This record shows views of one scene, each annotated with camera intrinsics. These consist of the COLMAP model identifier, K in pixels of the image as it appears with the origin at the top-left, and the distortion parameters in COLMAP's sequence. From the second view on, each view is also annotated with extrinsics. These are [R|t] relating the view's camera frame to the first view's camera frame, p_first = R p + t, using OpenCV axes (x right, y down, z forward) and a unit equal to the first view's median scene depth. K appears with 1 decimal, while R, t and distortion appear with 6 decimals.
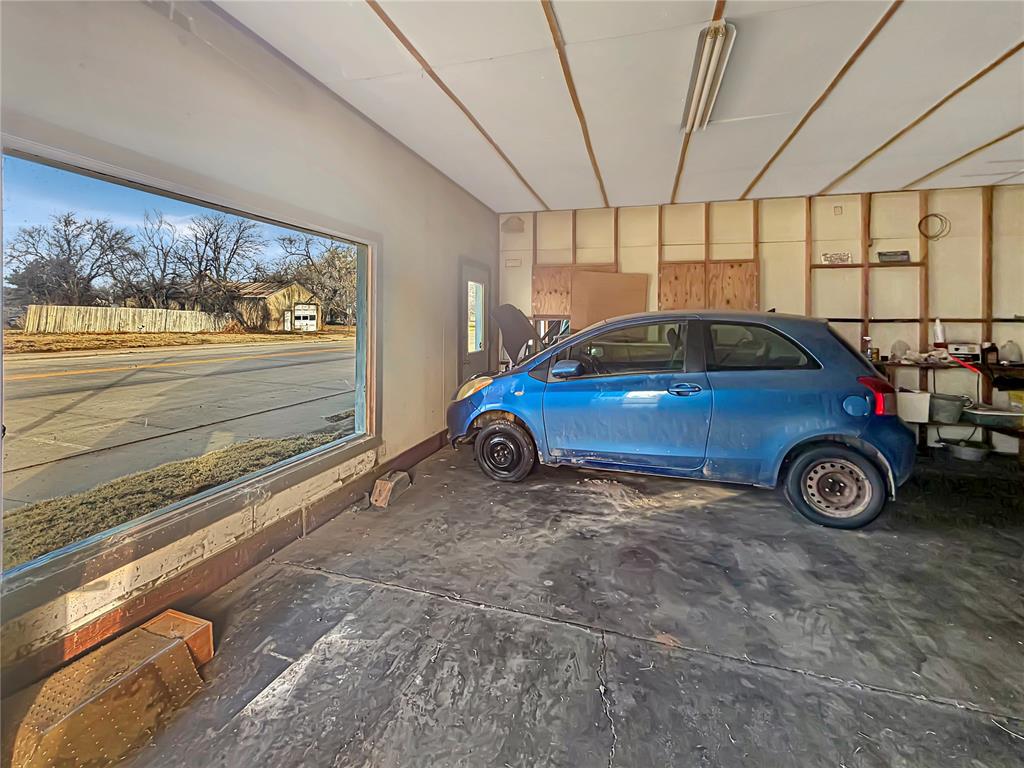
lens RADIAL K [[412.8, 0, 513.4], [0, 412.8, 383.7], [0, 0, 1]] dist [-0.000179, -0.000013]
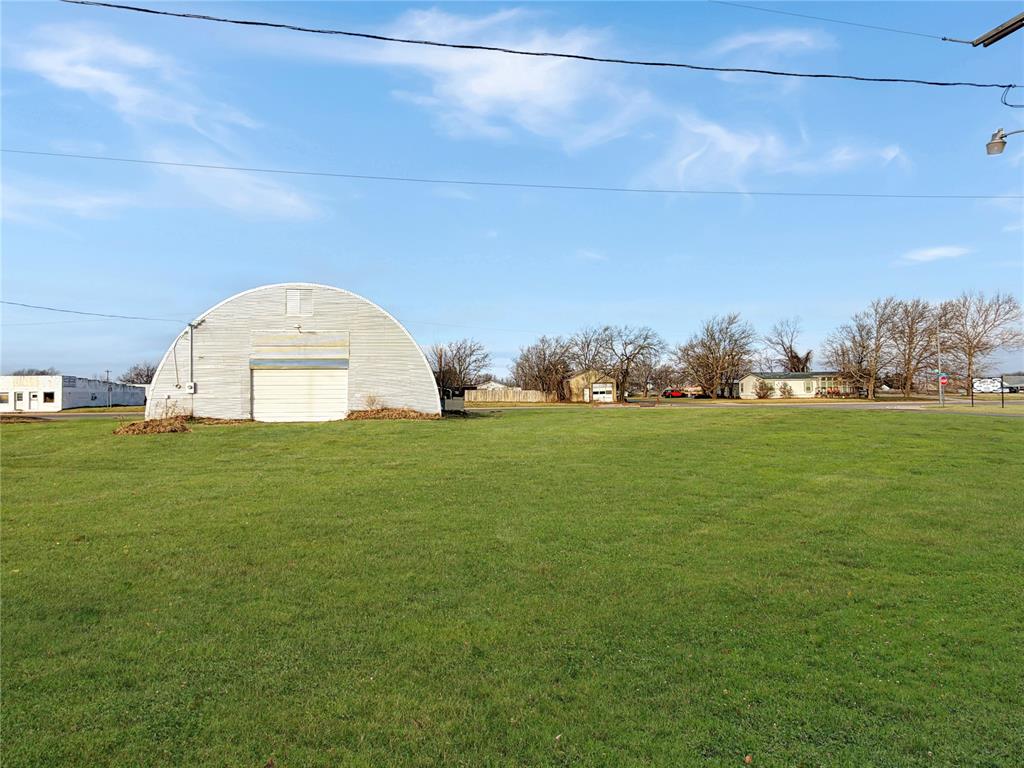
lens RADIAL K [[545.1, 0, 509.4], [0, 545.1, 386.5], [0, 0, 1]] dist [0.001258, -0.001095]
pose [[0.438082, -0.020814, -0.898694, 1.094808], [-0.123115, 0.988922, -0.082918, 0.015489], [0.890464, 0.146968, 0.430667, -0.100351]]
